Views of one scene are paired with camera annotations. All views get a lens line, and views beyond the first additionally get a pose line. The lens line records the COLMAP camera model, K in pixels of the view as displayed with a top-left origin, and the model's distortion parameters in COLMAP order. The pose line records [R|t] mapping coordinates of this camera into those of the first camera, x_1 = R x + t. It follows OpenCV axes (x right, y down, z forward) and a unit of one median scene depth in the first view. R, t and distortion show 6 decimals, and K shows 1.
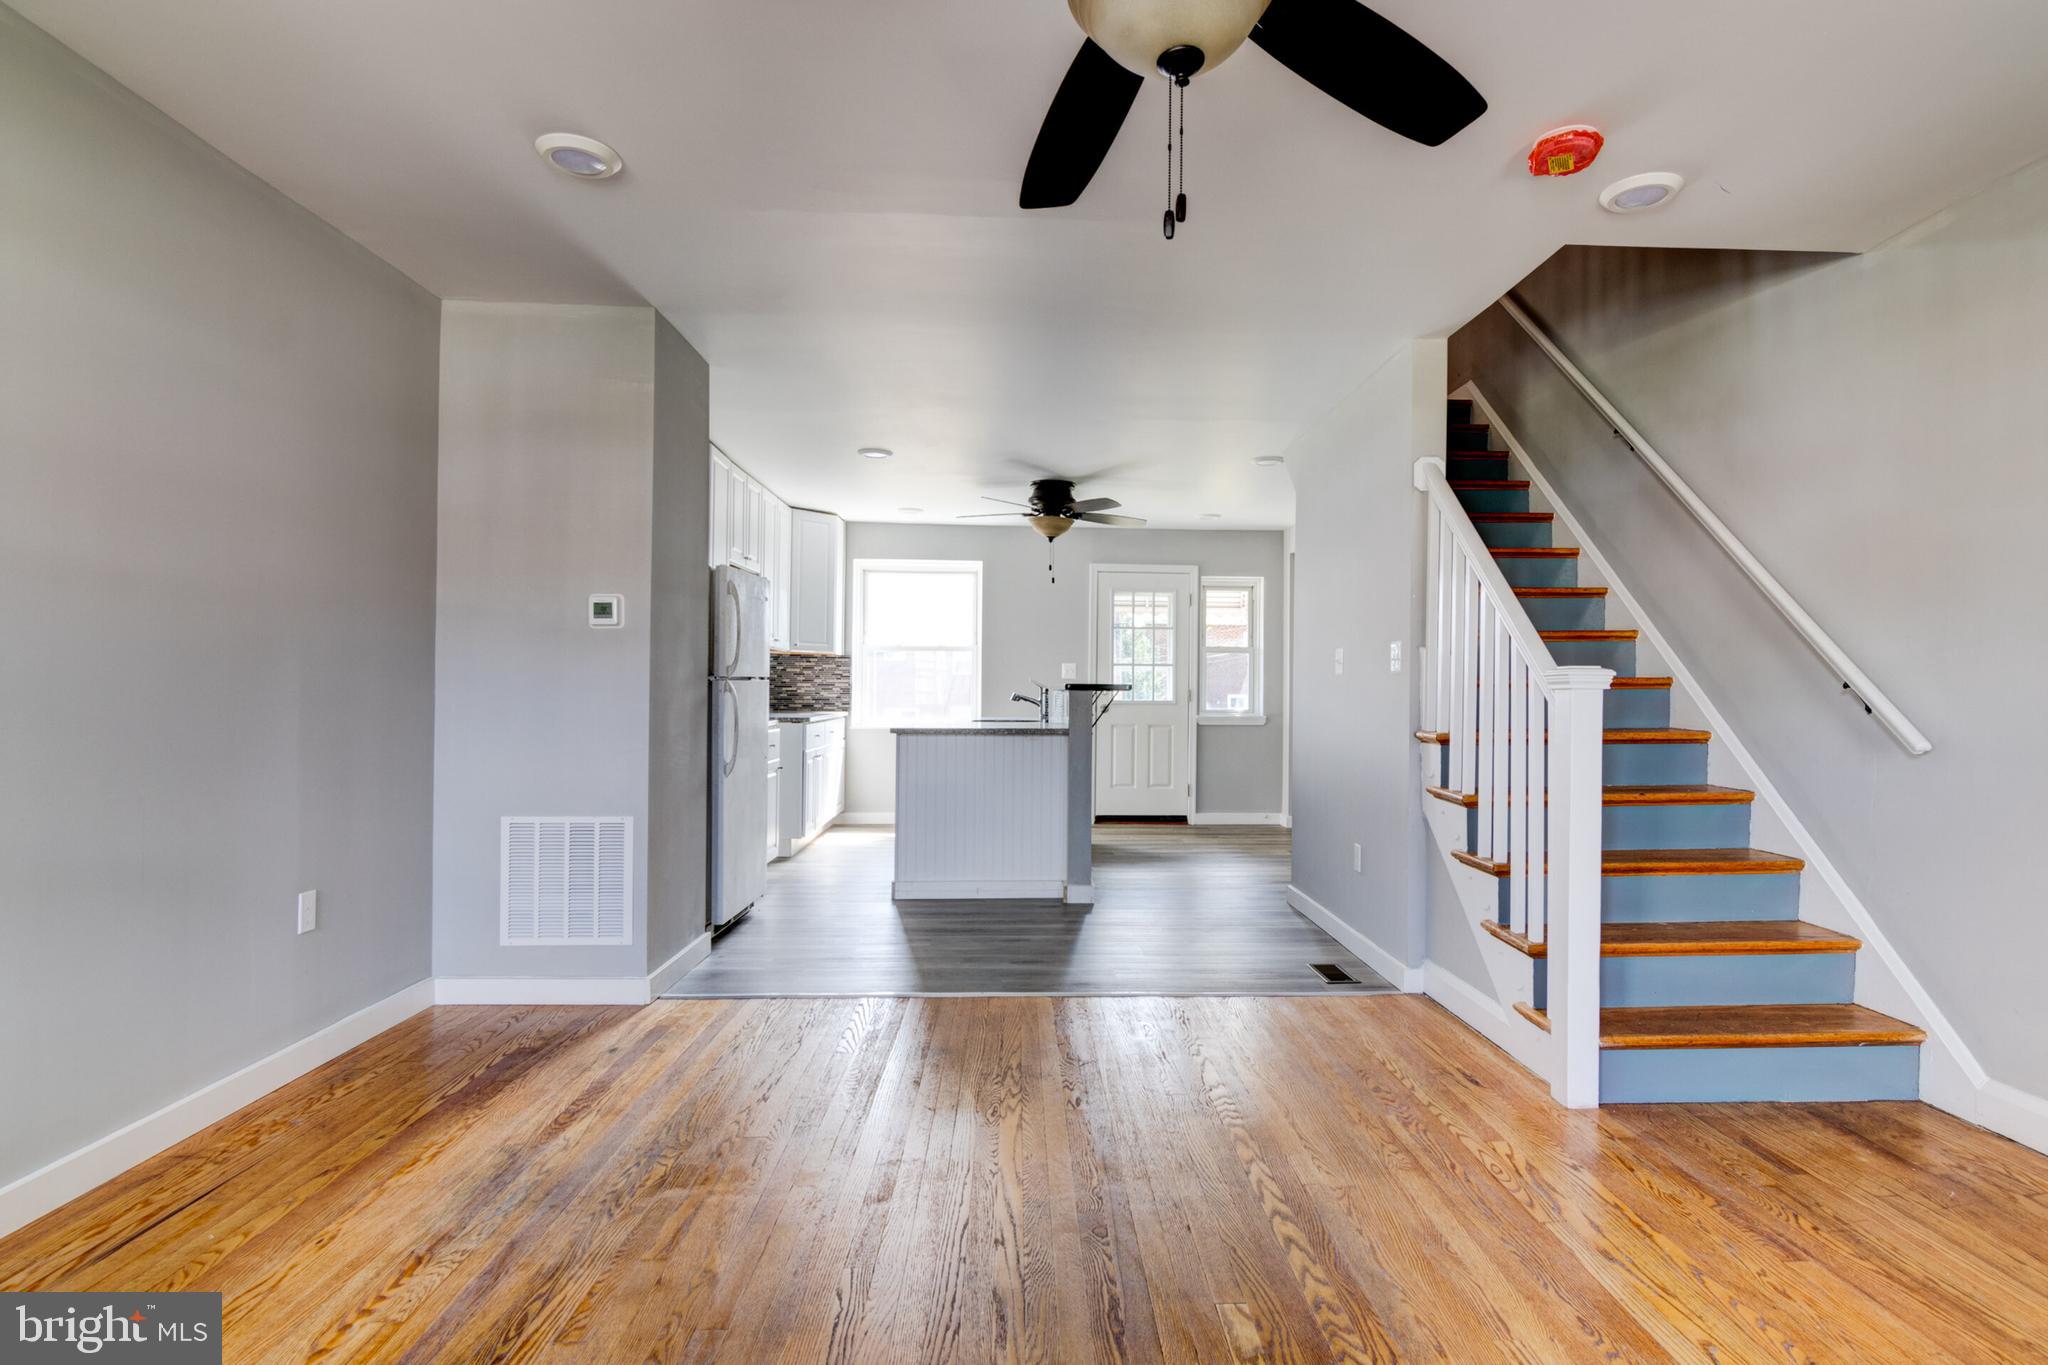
lens RADIAL K [[1064.0, 0, 1080.8], [0, 1064.0, 684.8], [0, 0, 1]] dist [0.000424, 0.001092]
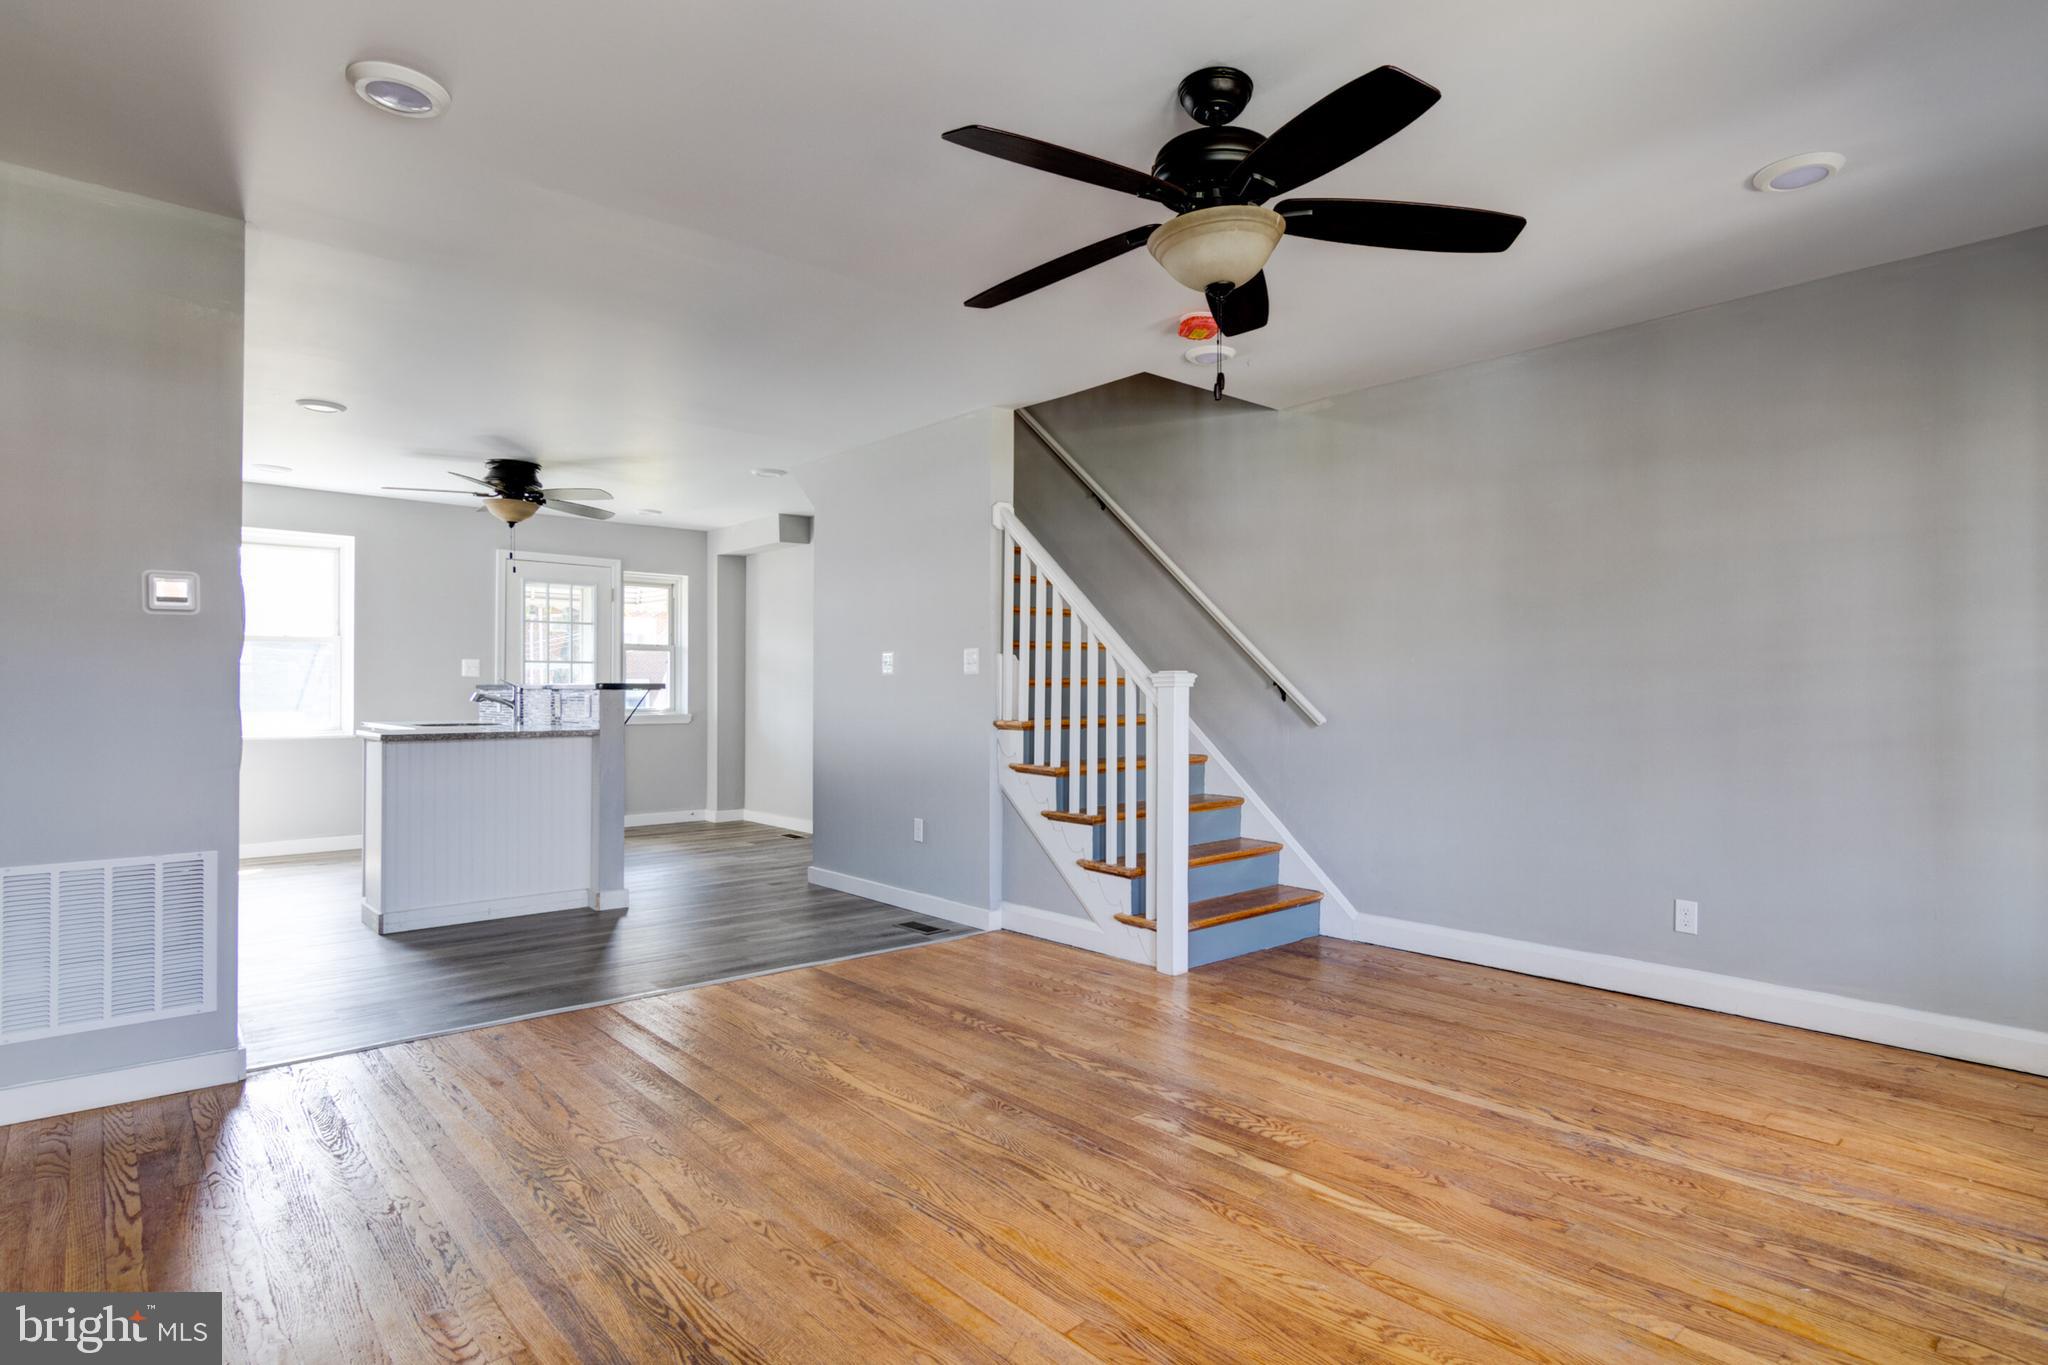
lens RADIAL K [[1064.0, 0, 1080.8], [0, 1064.0, 684.8], [0, 0, 1]] dist [0.000424, 0.001092]
pose [[0.773555, -0.003207, 0.633721, -0.280546], [0.001300, 0.999993, 0.003474, -0.002005], [-0.633728, -0.001864, 0.773554, -0.021108]]
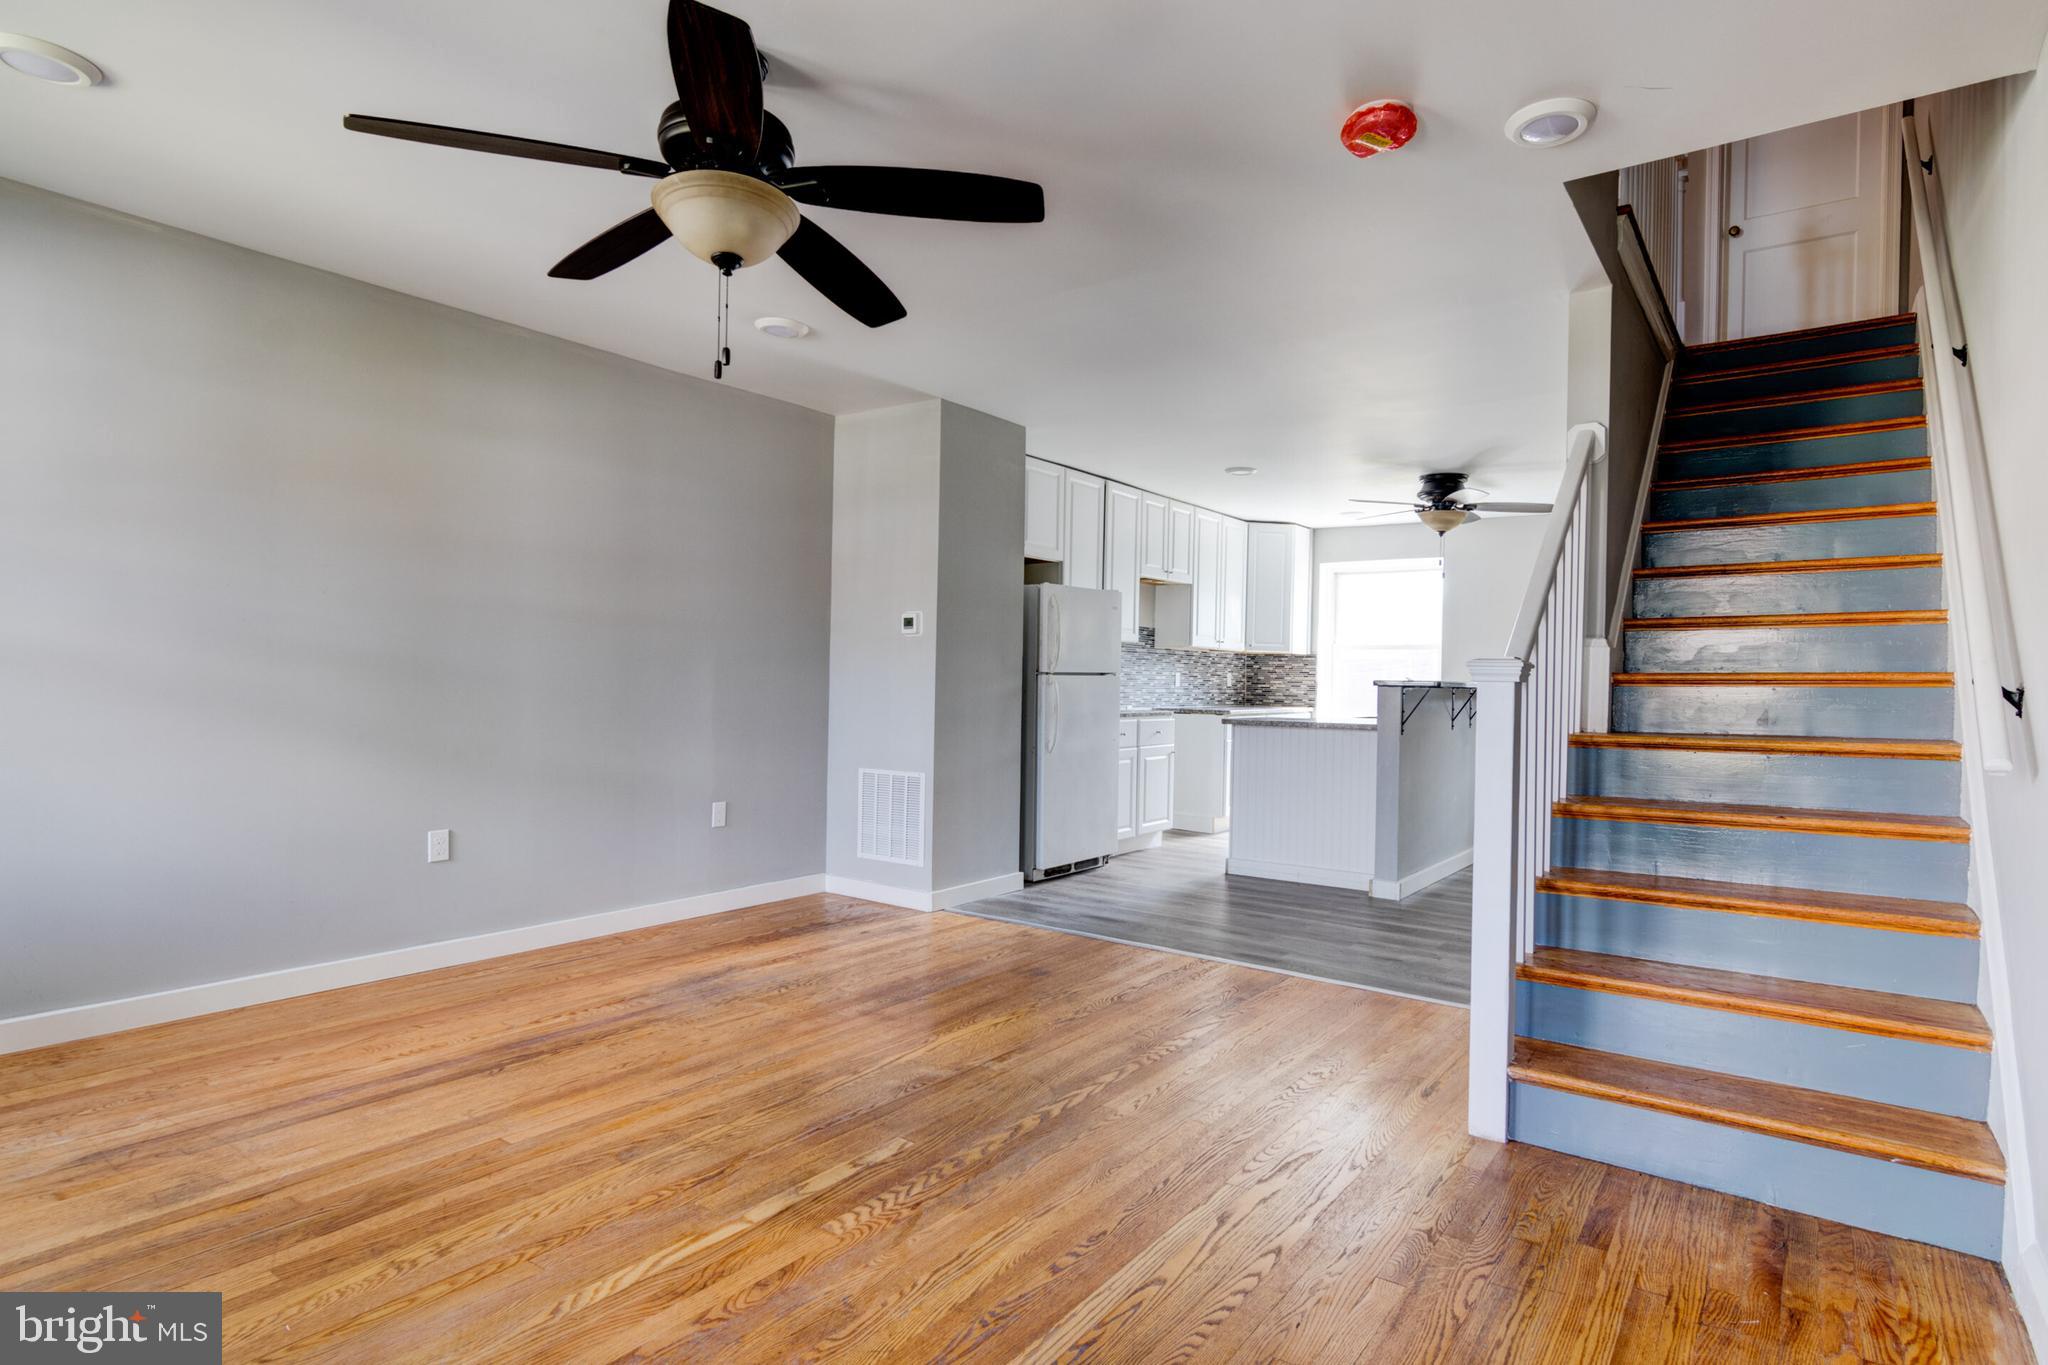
lens RADIAL K [[1064.0, 0, 1080.8], [0, 1064.0, 684.8], [0, 0, 1]] dist [0.000424, 0.001092]
pose [[0.788290, 0.007776, -0.615255, 0.385157], [-0.008640, 0.999961, 0.001569, 0.004285], [0.615243, 0.004079, 0.788327, 0.030755]]
